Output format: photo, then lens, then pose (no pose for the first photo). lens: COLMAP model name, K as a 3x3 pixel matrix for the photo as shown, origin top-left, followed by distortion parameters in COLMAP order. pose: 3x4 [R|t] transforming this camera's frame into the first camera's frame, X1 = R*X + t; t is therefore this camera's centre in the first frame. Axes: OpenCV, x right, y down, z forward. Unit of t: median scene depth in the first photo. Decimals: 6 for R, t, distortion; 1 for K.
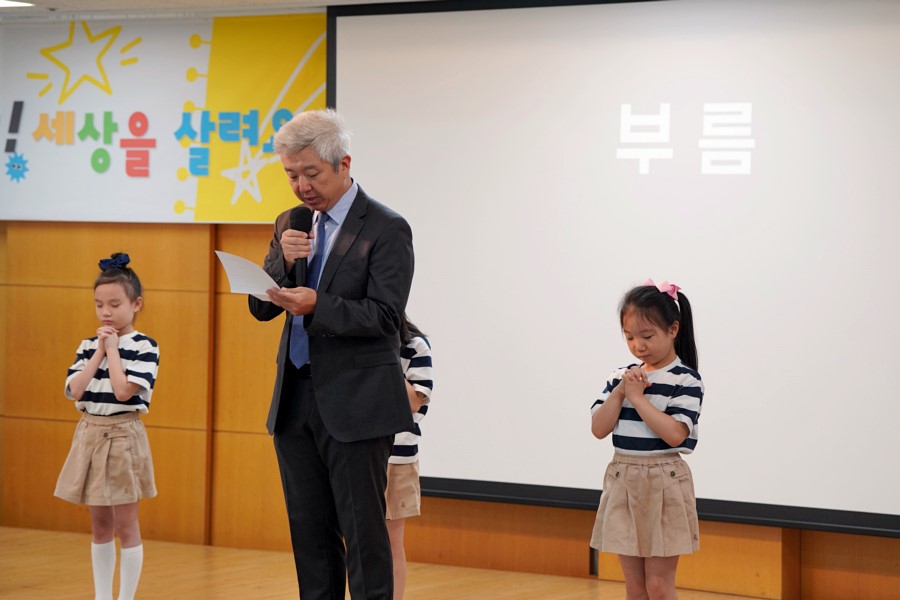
lens RADIAL K [[2629.0, 0, 480.3], [0, 2629.0, 275.7], [0, 0, 1]] dist [0.814642, 0.000000]
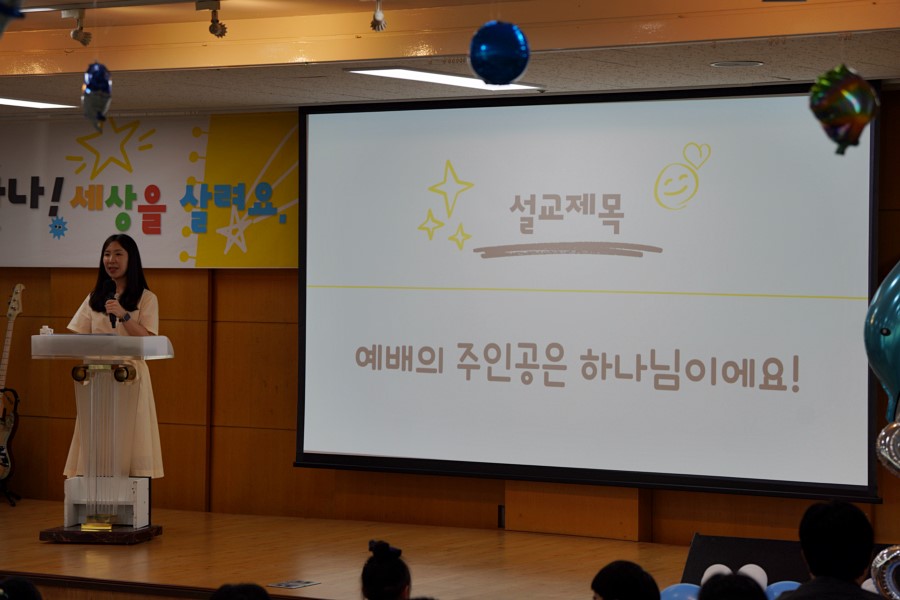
lens RADIAL K [[2373.1, 0, 451.2], [0, 2373.1, 292.0], [0, 0, 1]] dist [0.537192, 0.000000]
pose [[0.999443, -0.004953, 0.032998, -0.019912], [0.005305, 0.999930, -0.010587, 0.005020], [-0.032943, 0.010756, 0.999399, -0.190594]]
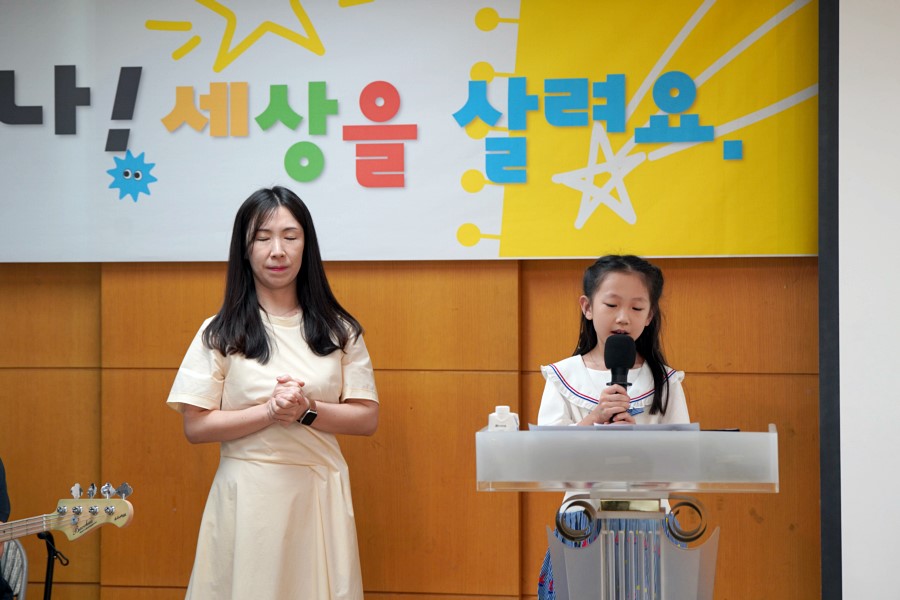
lens RADIAL K [[2661.4, 0, 434.8], [0, 2661.4, 291.3], [0, 0, 1]] dist [0.568190, 0.000000]
pose [[0.927107, -0.025293, 0.373942, -0.352039], [0.025788, 0.999661, 0.003681, -0.015189], [-0.373908, 0.006230, 0.927445, 0.431011]]
